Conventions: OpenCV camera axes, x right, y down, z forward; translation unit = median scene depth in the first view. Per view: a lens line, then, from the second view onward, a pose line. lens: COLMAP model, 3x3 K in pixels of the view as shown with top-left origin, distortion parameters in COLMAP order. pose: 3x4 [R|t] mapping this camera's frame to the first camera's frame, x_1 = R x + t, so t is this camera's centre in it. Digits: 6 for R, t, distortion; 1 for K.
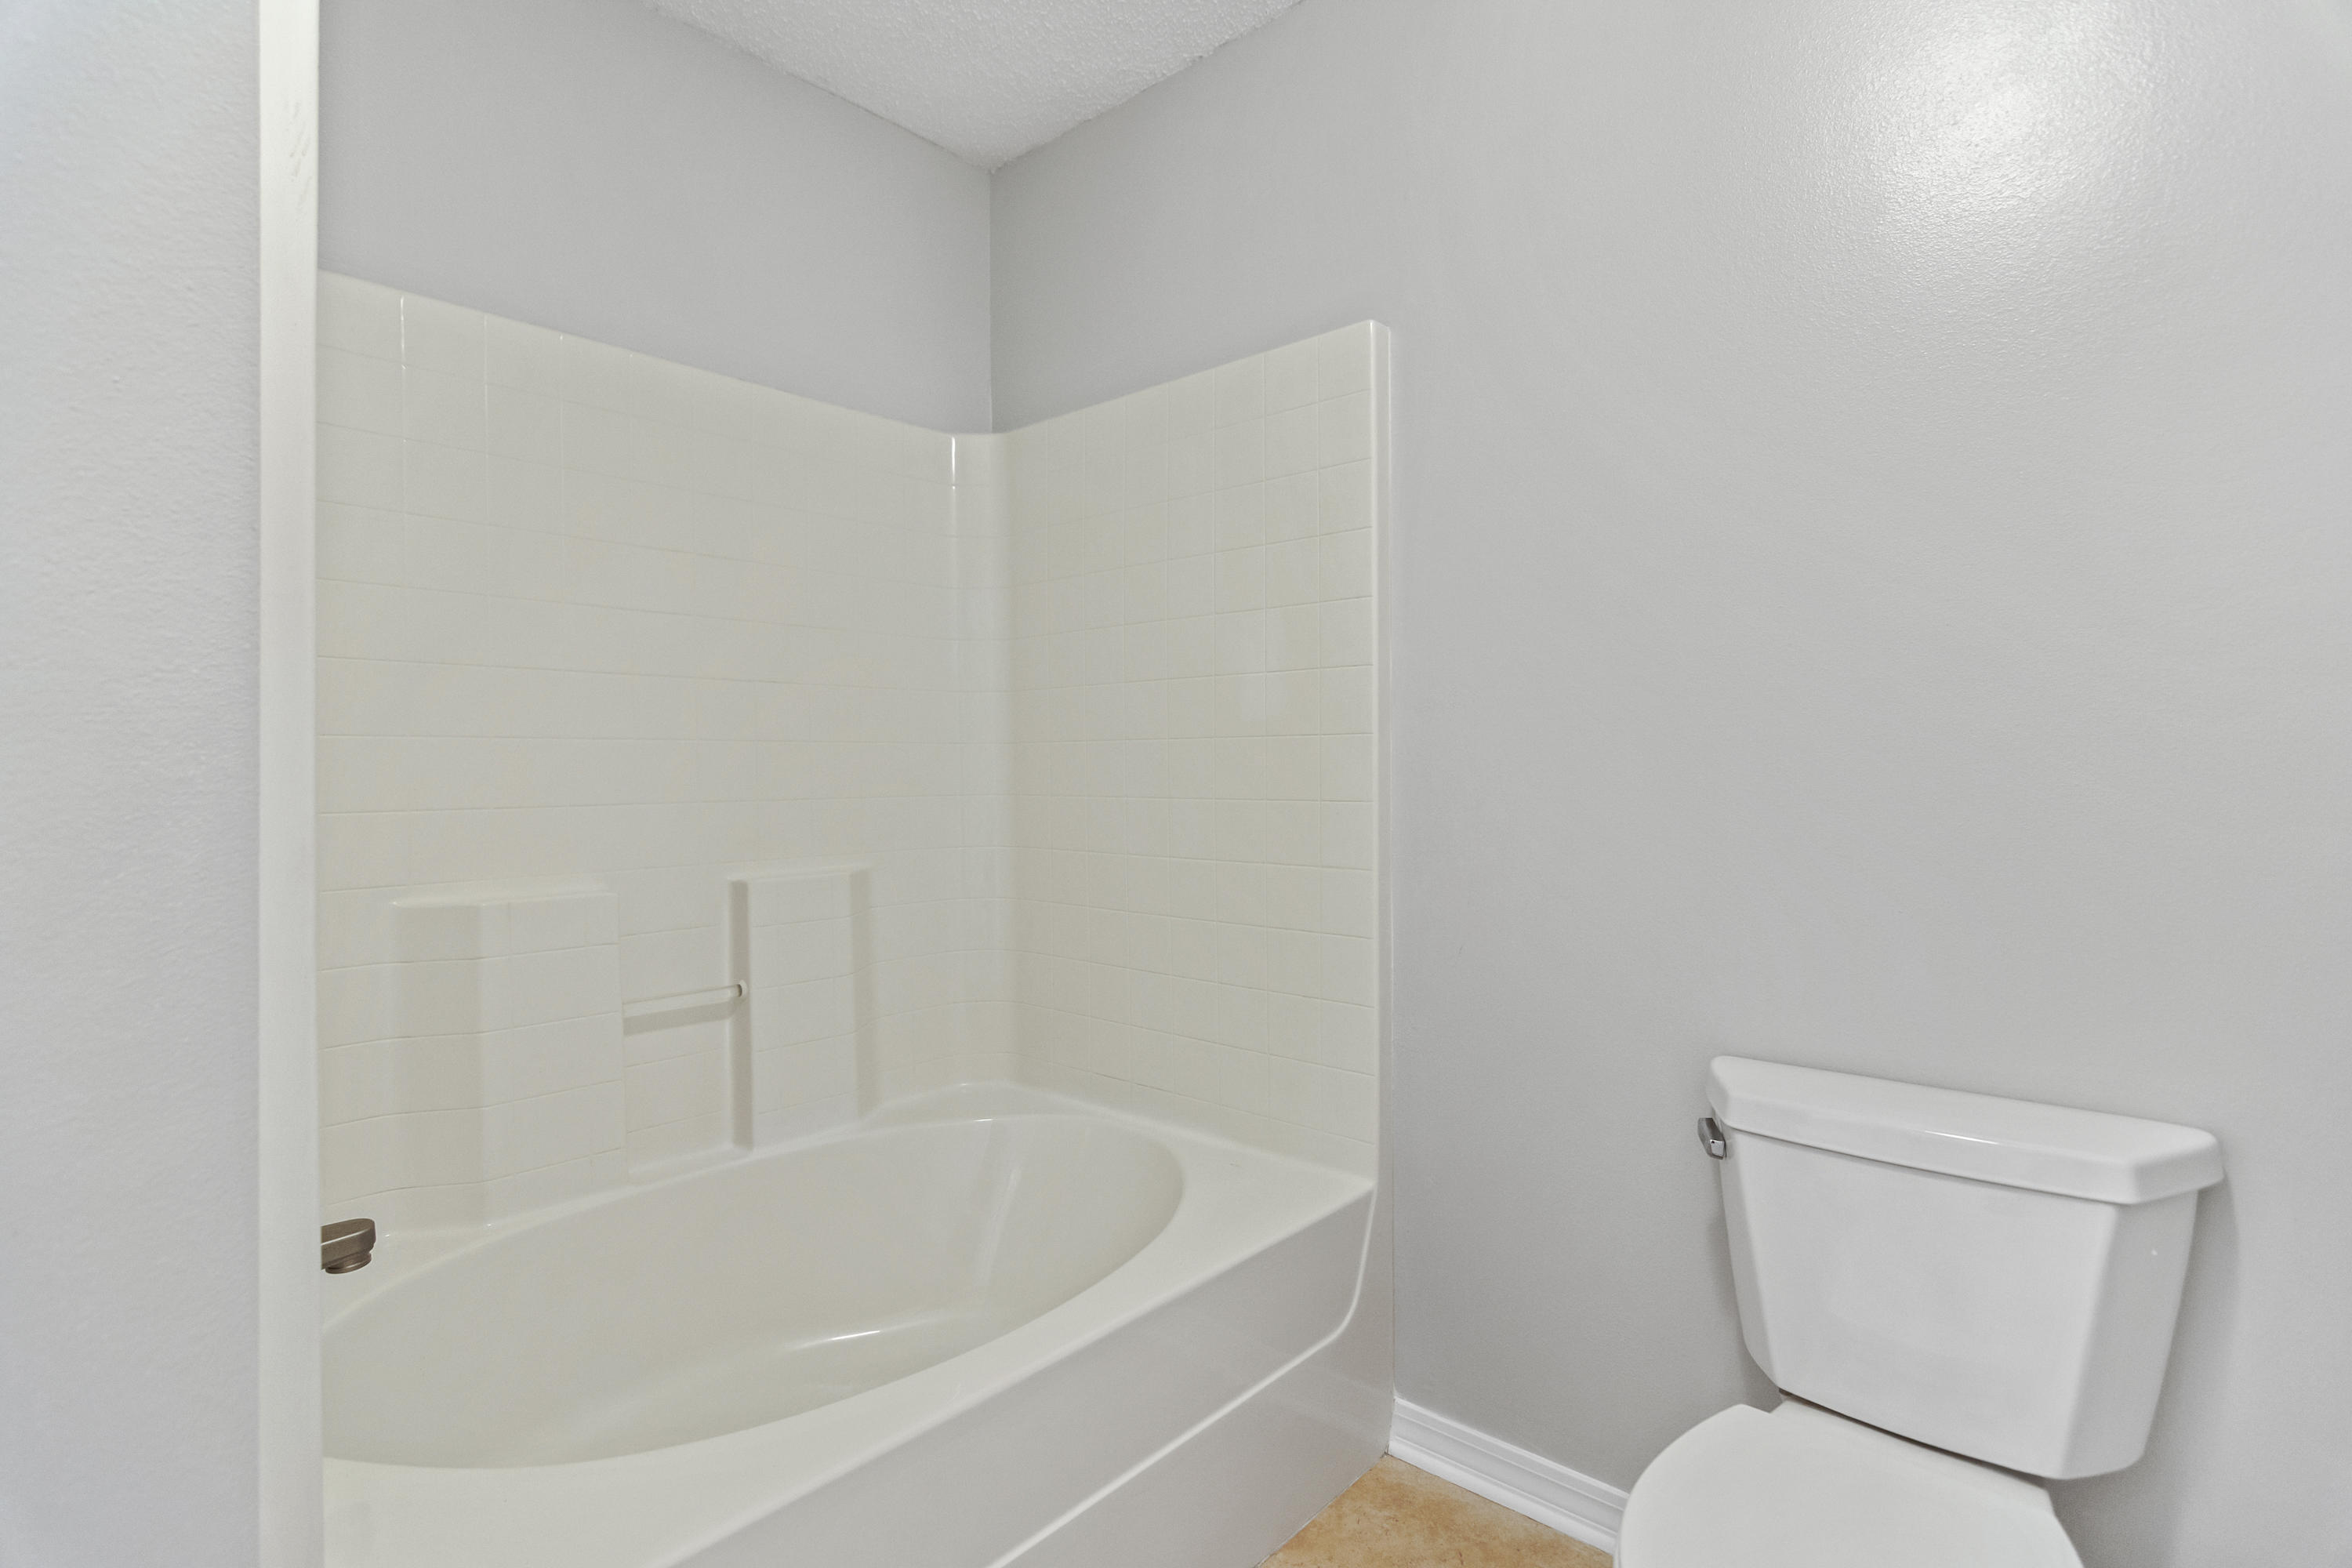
lens RADIAL K [[1144.2, 0, 1182.3], [0, 1144.2, 807.6], [0, 0, 1]] dist [-0.002013, -0.000128]
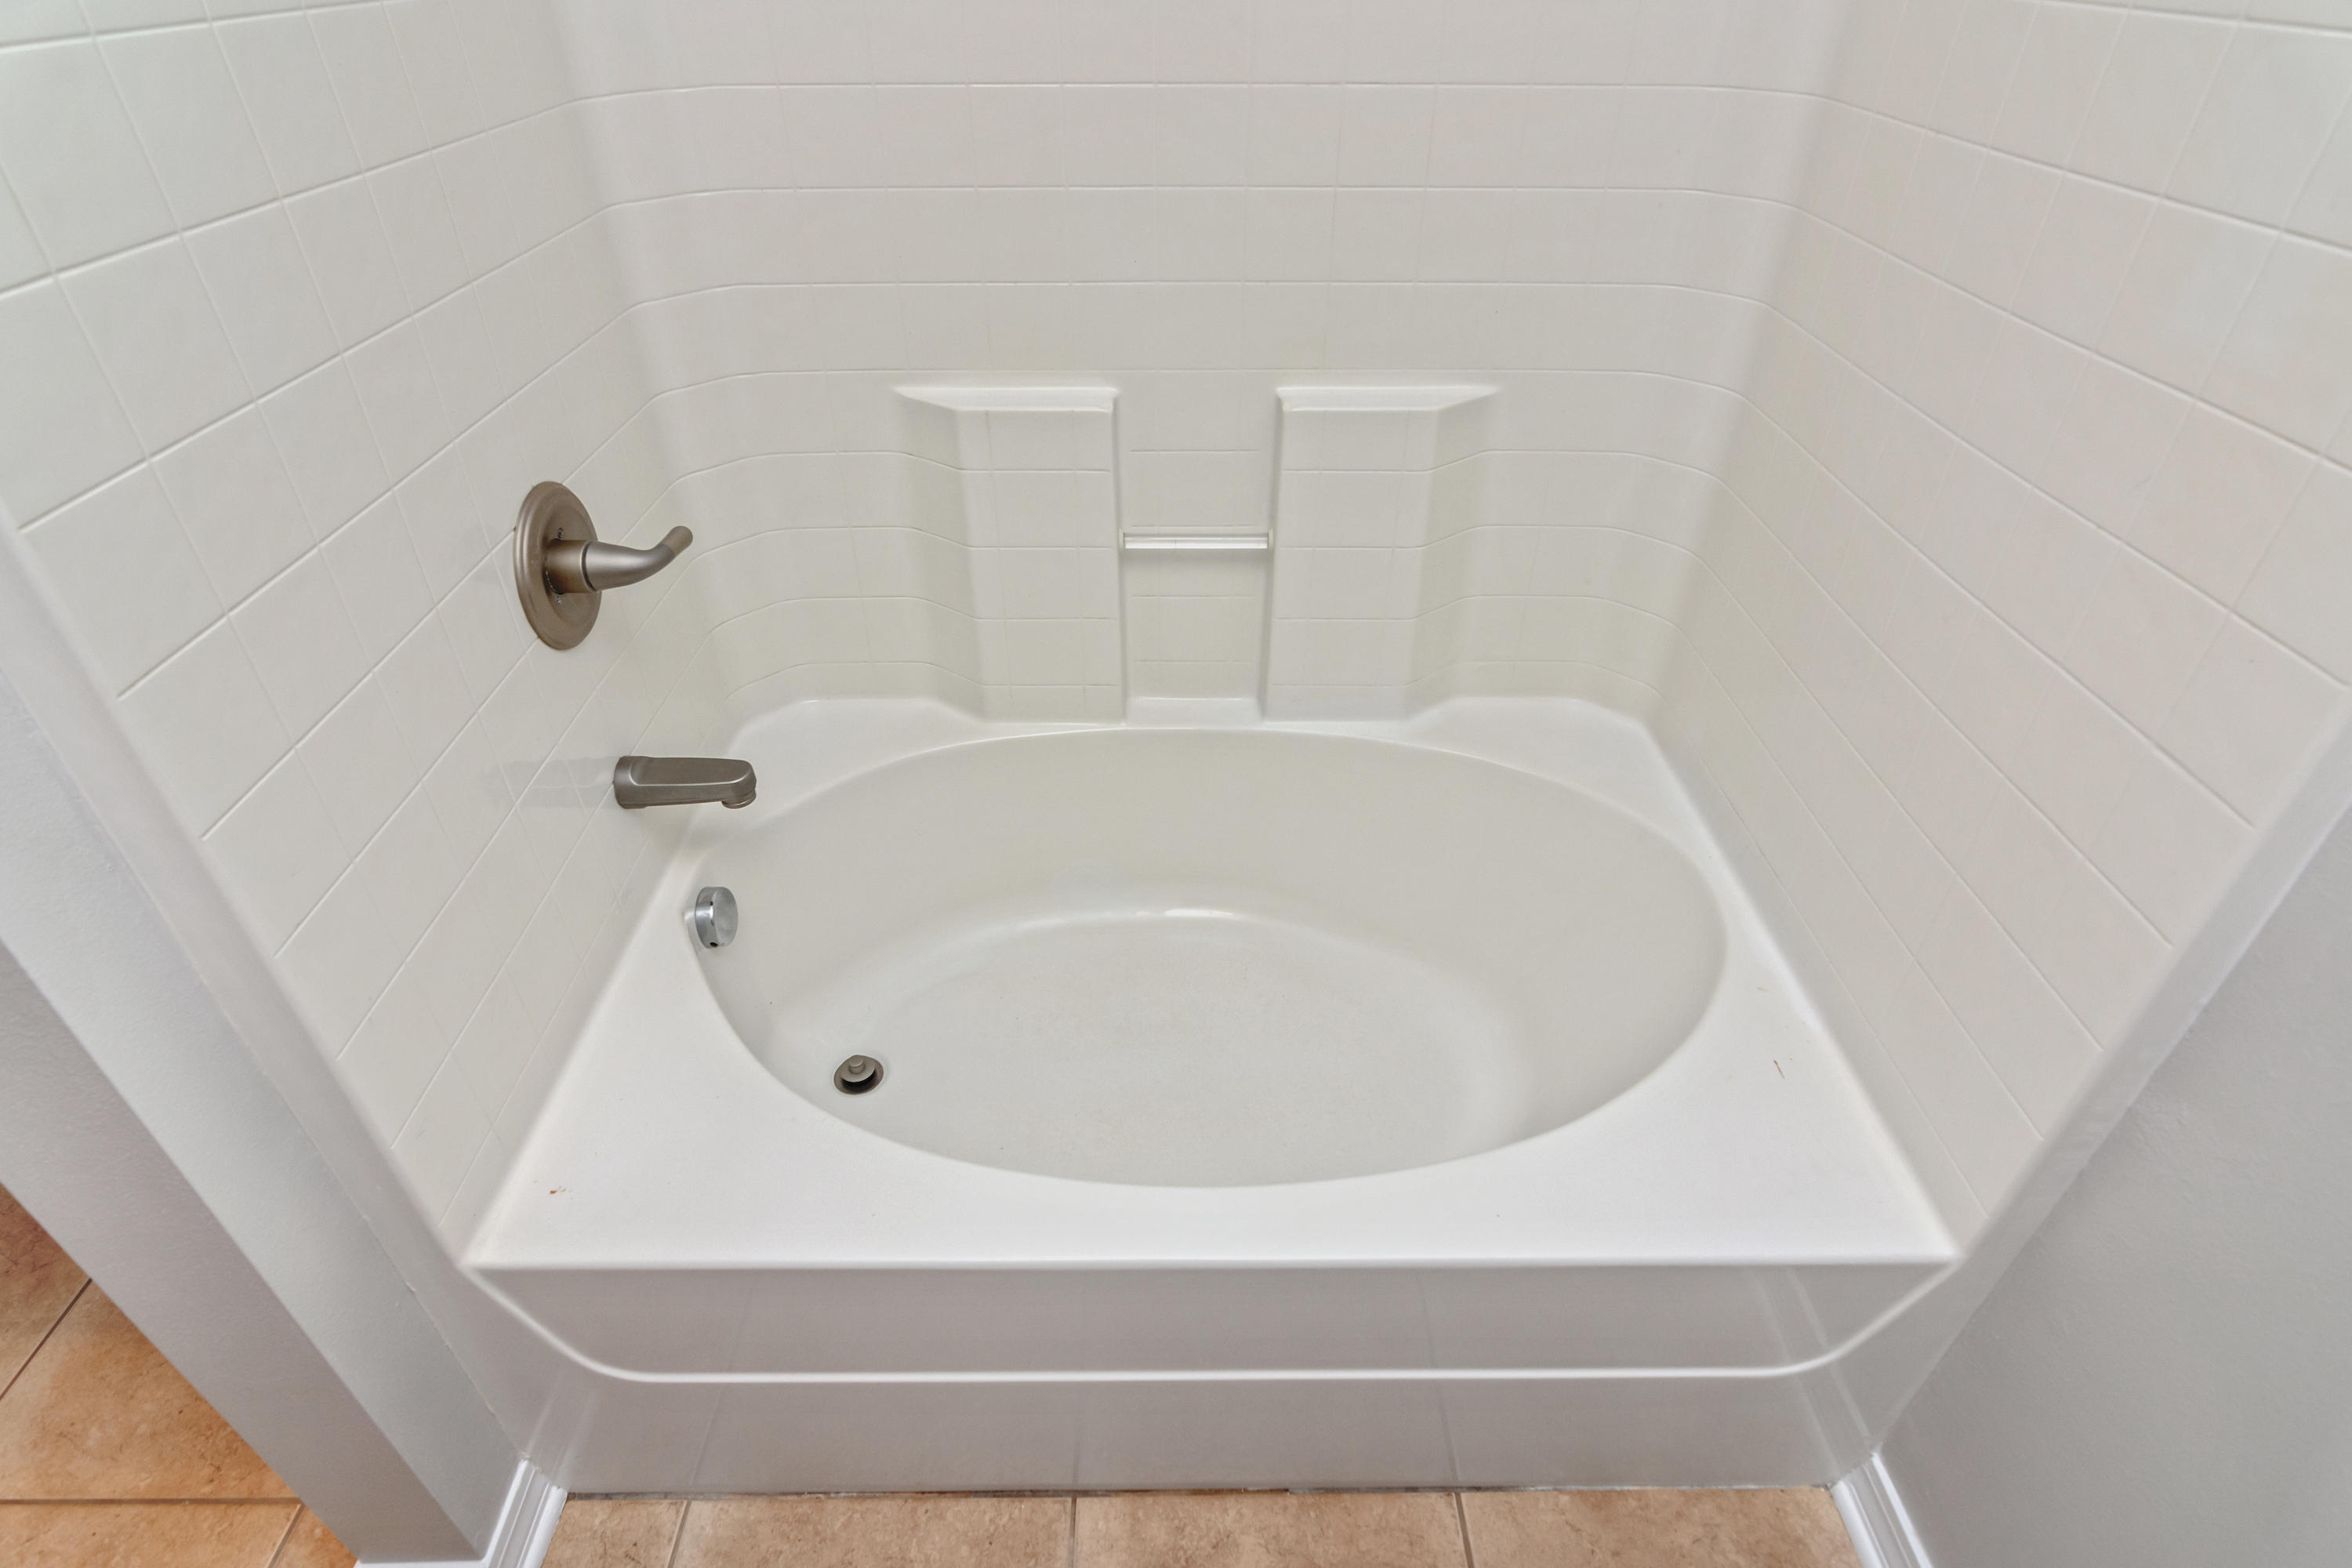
lens RADIAL K [[1198.4, 0, 1170.7], [0, 1198.4, 814.9], [0, 0, 1]] dist [-0.000910, -0.000098]
pose [[0.665554, 0.453910, -0.592455, 0.161518], [-0.031861, 0.810360, 0.585066, -0.186688], [0.745669, -0.370517, 0.553800, 0.455748]]
